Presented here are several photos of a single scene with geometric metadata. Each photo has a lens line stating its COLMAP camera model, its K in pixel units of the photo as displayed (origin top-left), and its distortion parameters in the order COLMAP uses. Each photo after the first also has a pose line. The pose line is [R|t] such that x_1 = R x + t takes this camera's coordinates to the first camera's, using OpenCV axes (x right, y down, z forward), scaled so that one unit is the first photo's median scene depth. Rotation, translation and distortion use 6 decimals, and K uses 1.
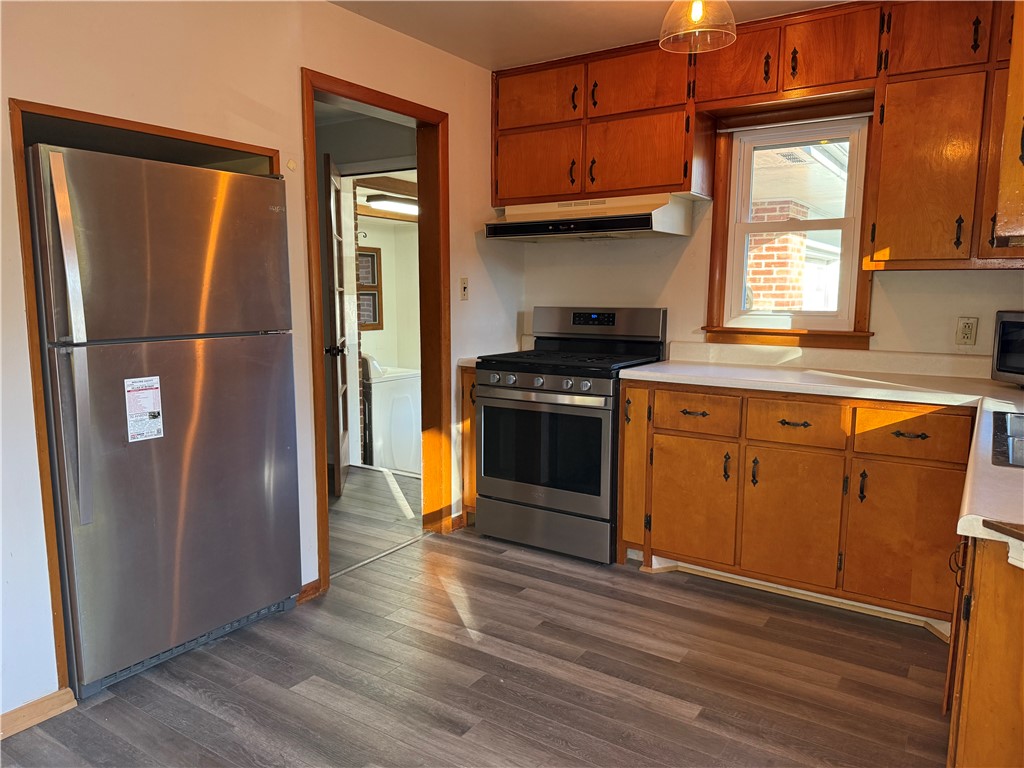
lens RADIAL K [[715.4, 0, 516.7], [0, 715.4, 388.7], [0, 0, 1]] dist [0.075334, -0.113828]
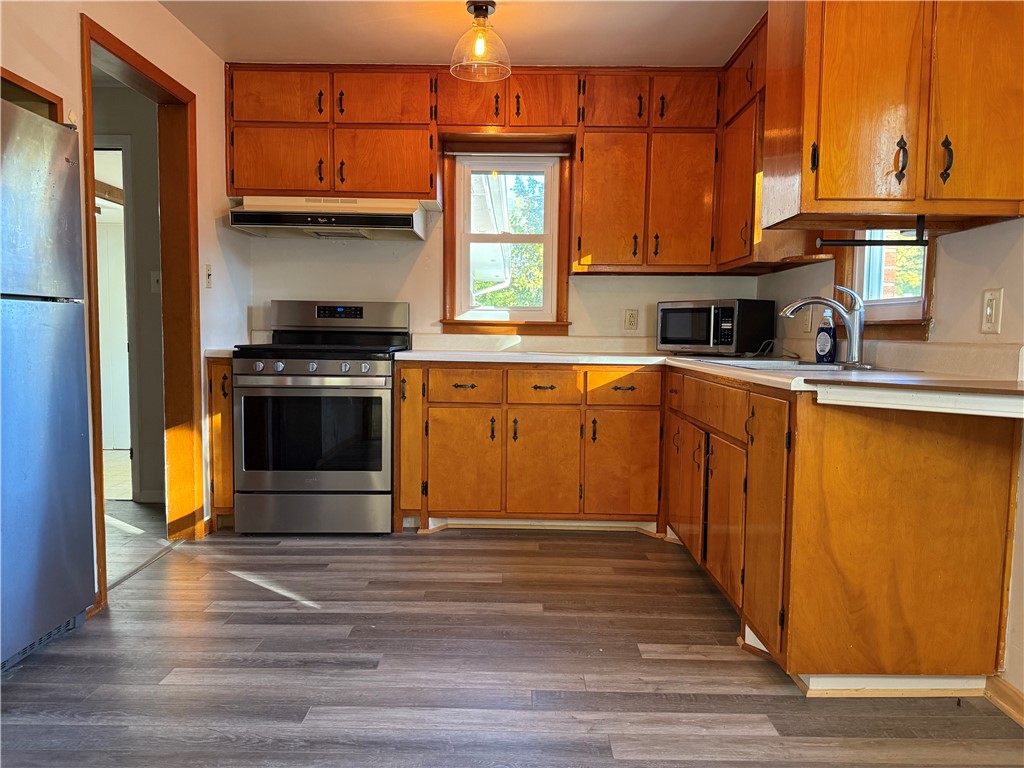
lens RADIAL K [[715.4, 0, 507.8], [0, 715.4, 388.3], [0, 0, 1]] dist [0.075334, -0.113828]
pose [[0.834733, -0.036771, 0.549425, -0.322422], [0.067327, 0.997097, -0.035557, 0.081265], [-0.546523, 0.066672, 0.834786, -0.010863]]
